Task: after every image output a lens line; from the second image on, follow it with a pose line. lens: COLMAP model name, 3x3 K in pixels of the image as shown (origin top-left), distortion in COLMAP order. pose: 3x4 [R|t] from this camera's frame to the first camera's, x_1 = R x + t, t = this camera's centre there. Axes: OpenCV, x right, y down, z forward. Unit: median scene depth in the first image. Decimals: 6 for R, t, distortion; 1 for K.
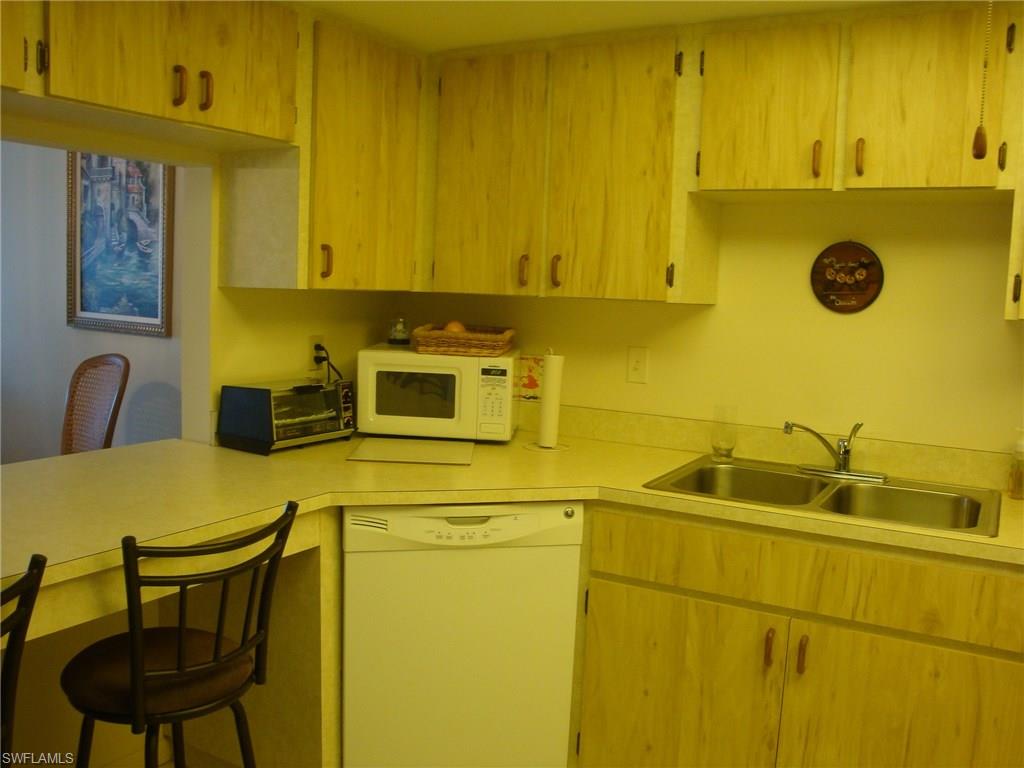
lens RADIAL K [[901.9, 0, 504.9], [0, 901.9, 385.5], [0, 0, 1]] dist [-0.175709, 0.151375]
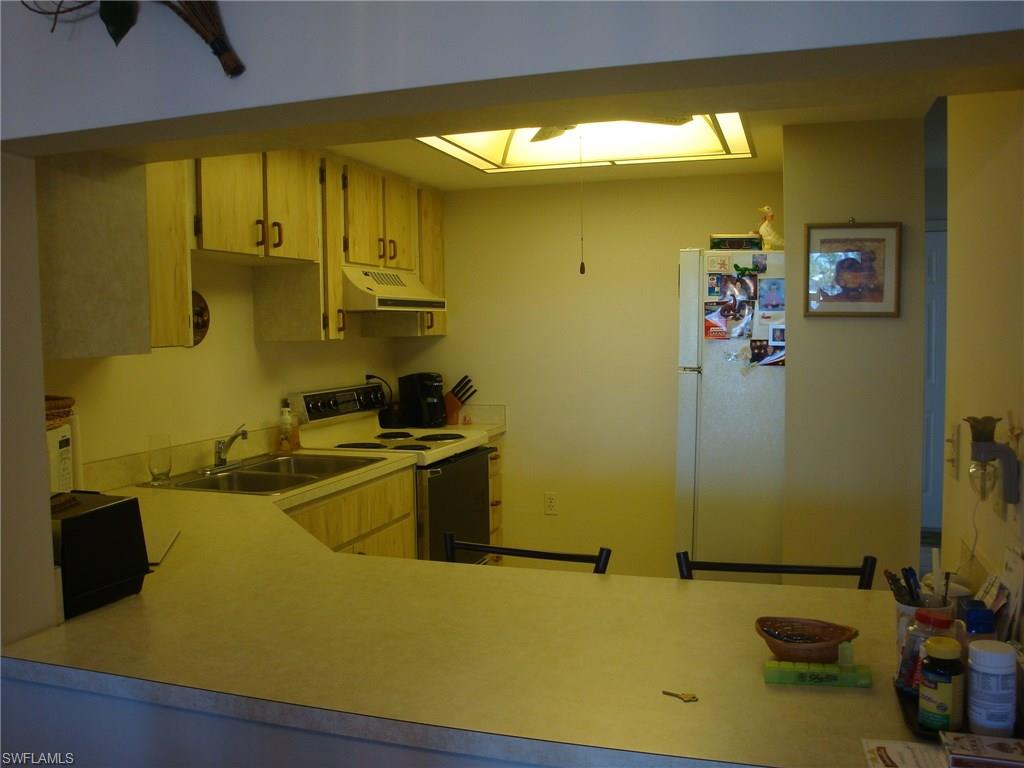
lens RADIAL K [[901.9, 0, 504.9], [0, 901.9, 385.5], [0, 0, 1]] dist [-0.175709, 0.151375]
pose [[-0.219249, -0.094708, 0.971061, -1.059755], [0.128731, 0.983768, 0.125012, -0.141188], [-0.967139, 0.152414, -0.203498, 0.905266]]
